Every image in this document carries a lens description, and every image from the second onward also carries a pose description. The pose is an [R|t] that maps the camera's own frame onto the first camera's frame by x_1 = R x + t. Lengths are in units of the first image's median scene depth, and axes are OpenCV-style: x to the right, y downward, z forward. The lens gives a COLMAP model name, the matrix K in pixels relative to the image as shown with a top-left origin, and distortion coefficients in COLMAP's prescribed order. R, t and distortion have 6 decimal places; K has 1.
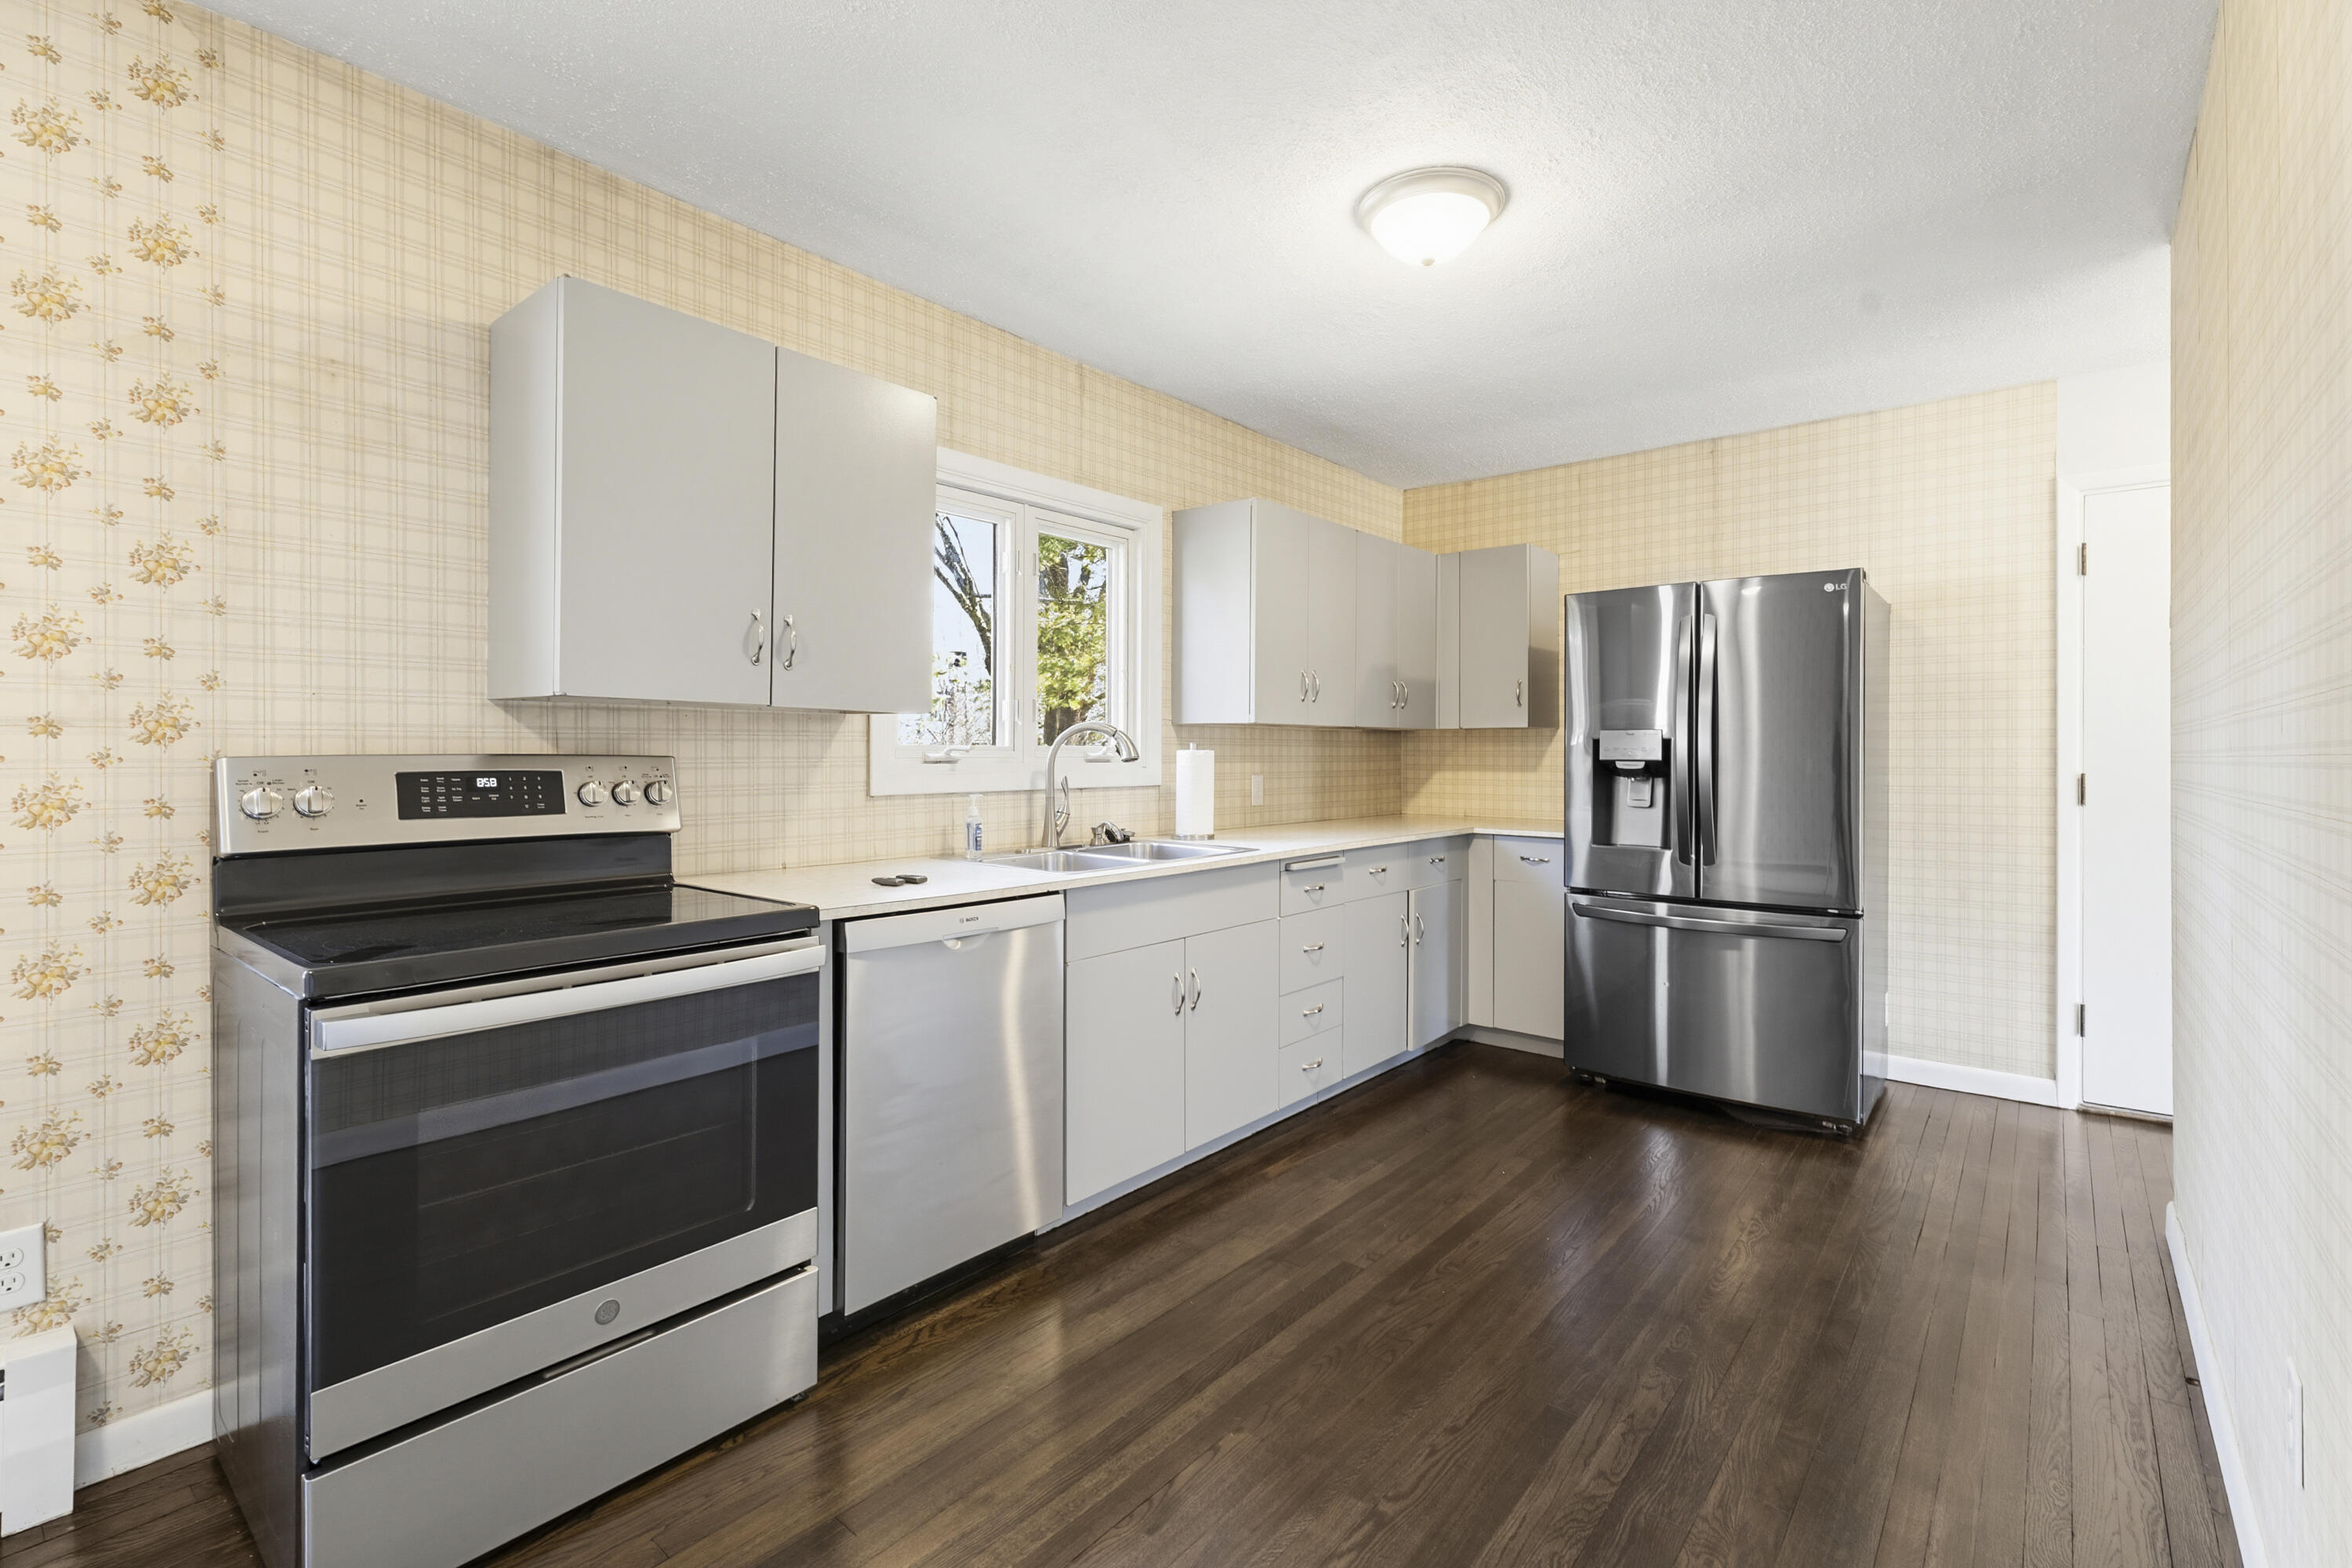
lens RADIAL K [[1063.7, 0, 1166.3], [0, 1063.7, 759.9], [0, 0, 1]] dist [0.004581, -0.003112]
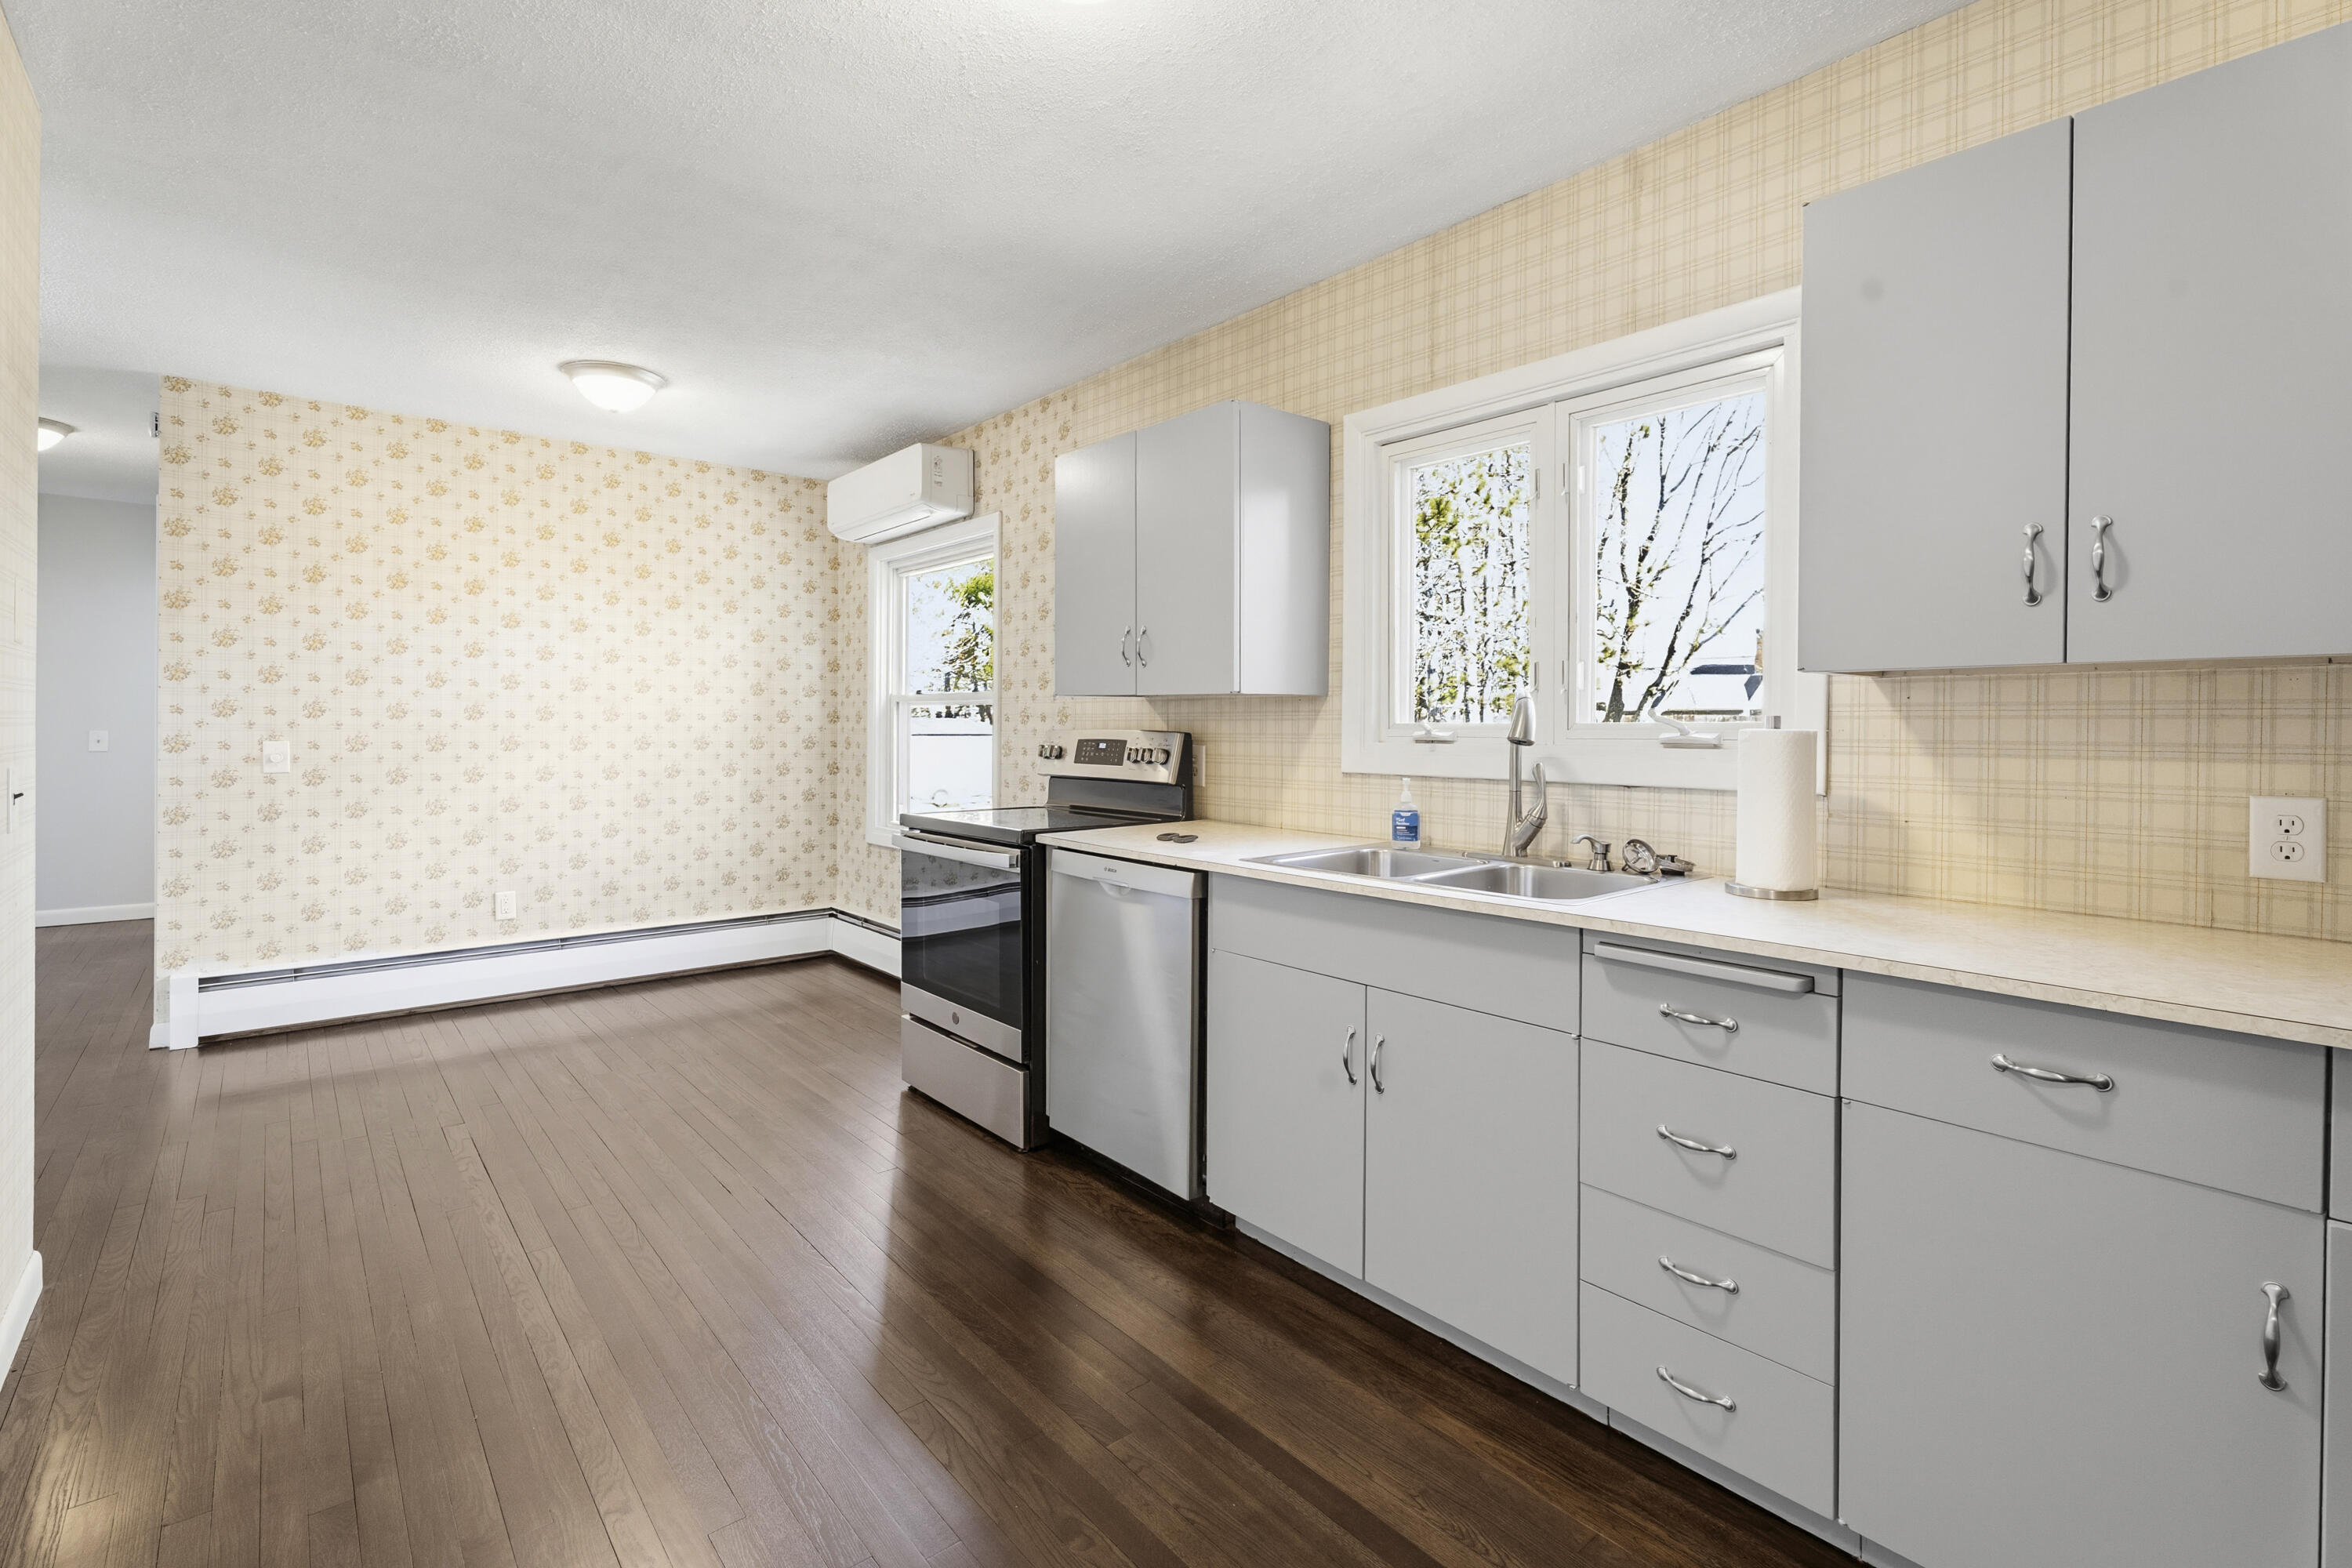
lens RADIAL K [[1065.8, 0, 1163.8], [0, 1065.8, 736.3], [0, 0, 1]] dist [0.003851, 0.000406]
pose [[-0.176832, 0.007109, -0.984215, 1.135488], [-0.011710, 0.999888, 0.009326, -0.012841], [0.984171, 0.013174, -0.176729, 1.484379]]
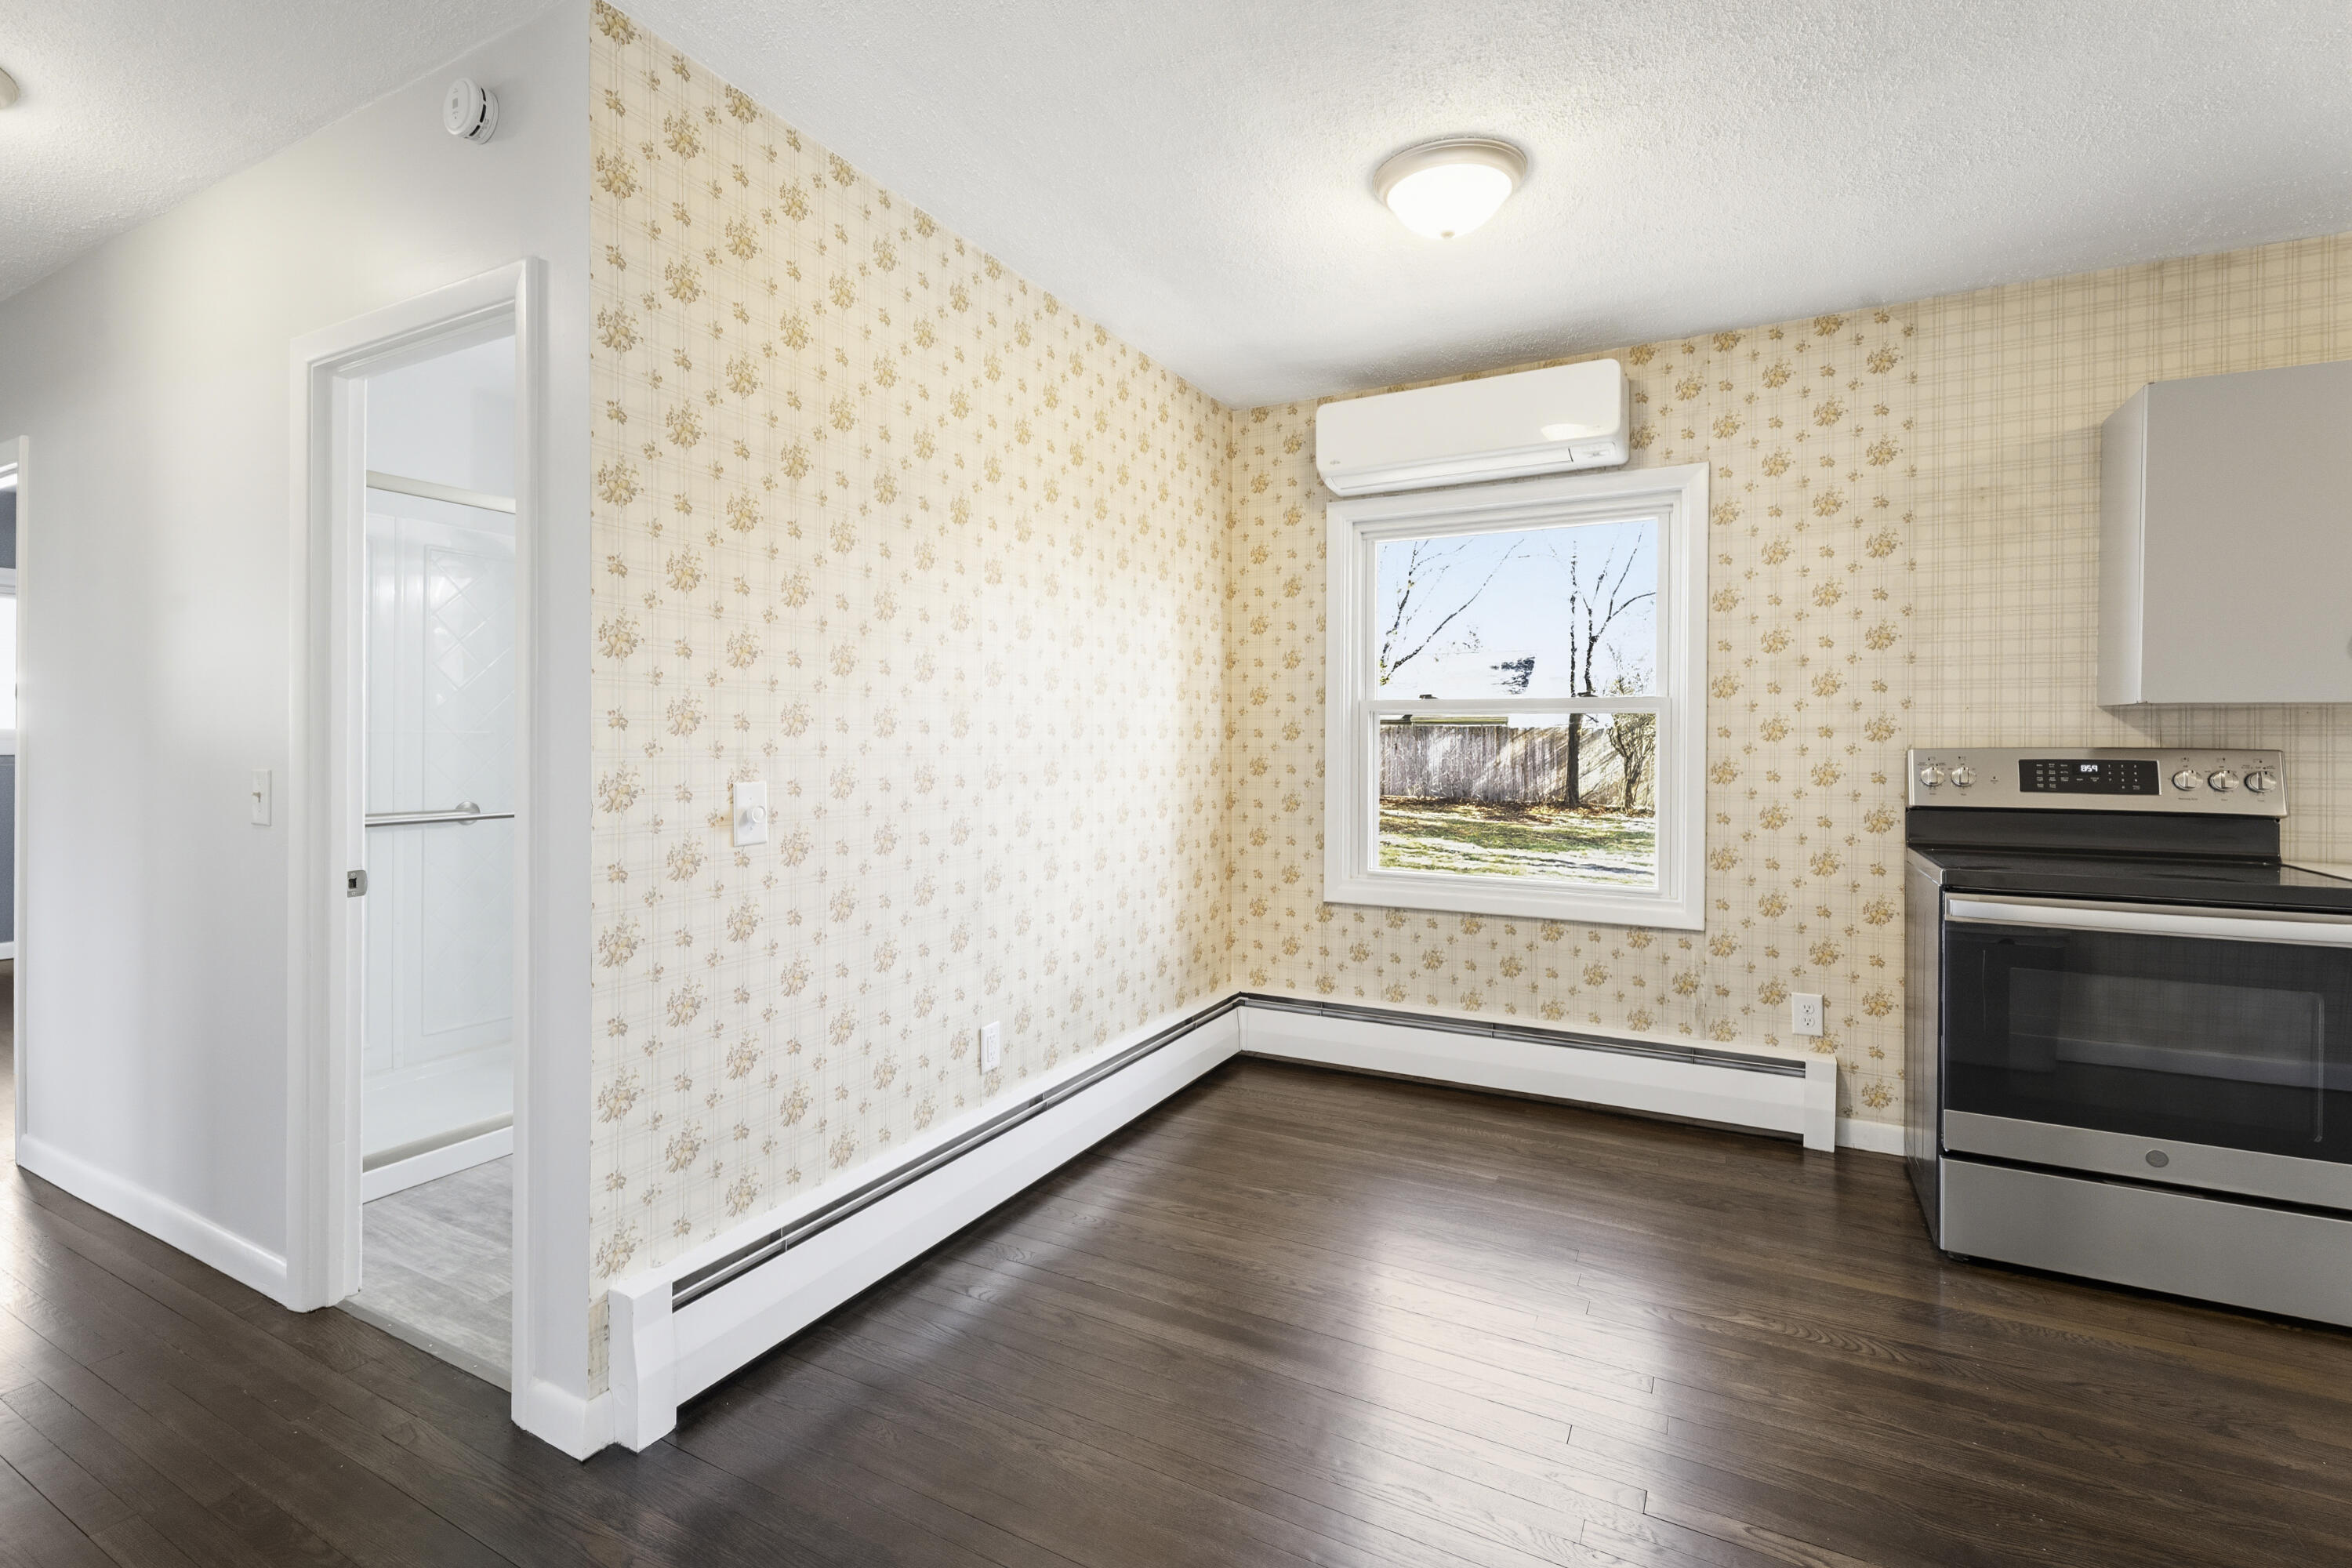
lens RADIAL K [[1068.5, 0, 1165.1], [0, 1068.5, 743.4], [0, 0, 1]] dist [0.007302, -0.001123]
pose [[0.199112, 0.003469, -0.979971, 0.493766], [-0.006503, 0.999976, 0.002218, -0.006524], [0.979955, 0.005931, 0.199130, -0.451517]]
